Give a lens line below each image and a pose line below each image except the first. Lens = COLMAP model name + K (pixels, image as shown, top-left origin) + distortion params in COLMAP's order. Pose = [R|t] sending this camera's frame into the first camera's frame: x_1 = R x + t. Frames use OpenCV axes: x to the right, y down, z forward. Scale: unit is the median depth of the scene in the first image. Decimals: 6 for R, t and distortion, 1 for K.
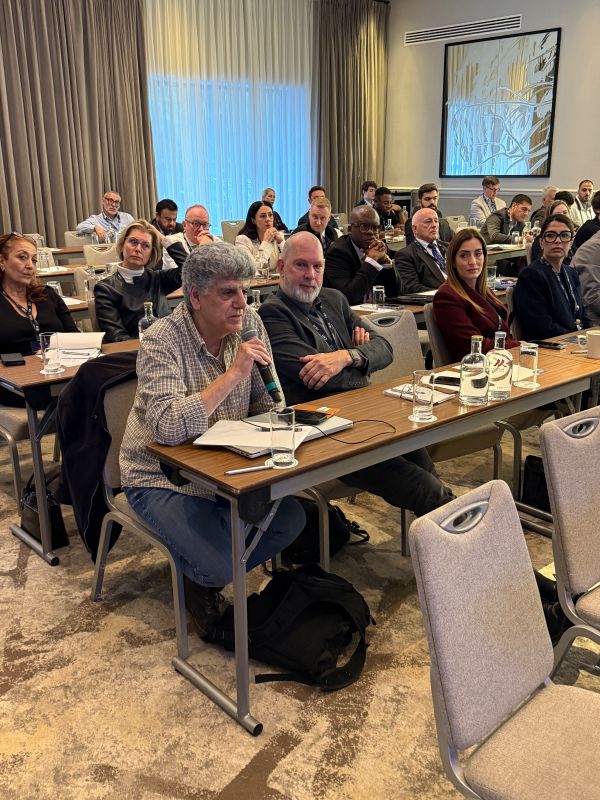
lens RADIAL K [[783.8, 0, 303.1], [0, 783.8, 399.9], [0, 0, 1]] dist [0.157401, -0.346734]
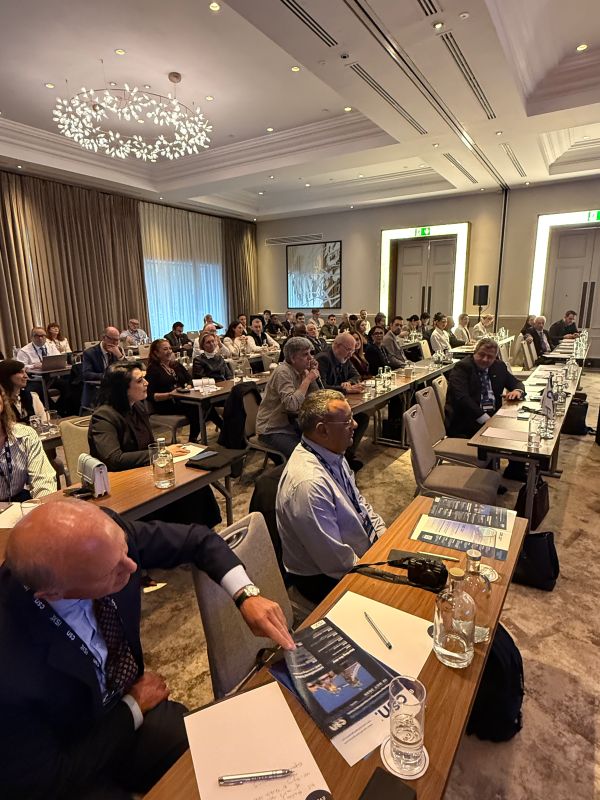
lens RADIAL K [[458.6, 0, 298.3], [0, 458.6, 398.6], [0, 0, 1]] dist [-0.000191, 0.000027]
pose [[0.964573, -0.063259, 0.256120, -0.283112], [0.082484, 0.994469, -0.065018, 0.064155], [-0.250590, 0.083840, 0.964456, -0.281818]]
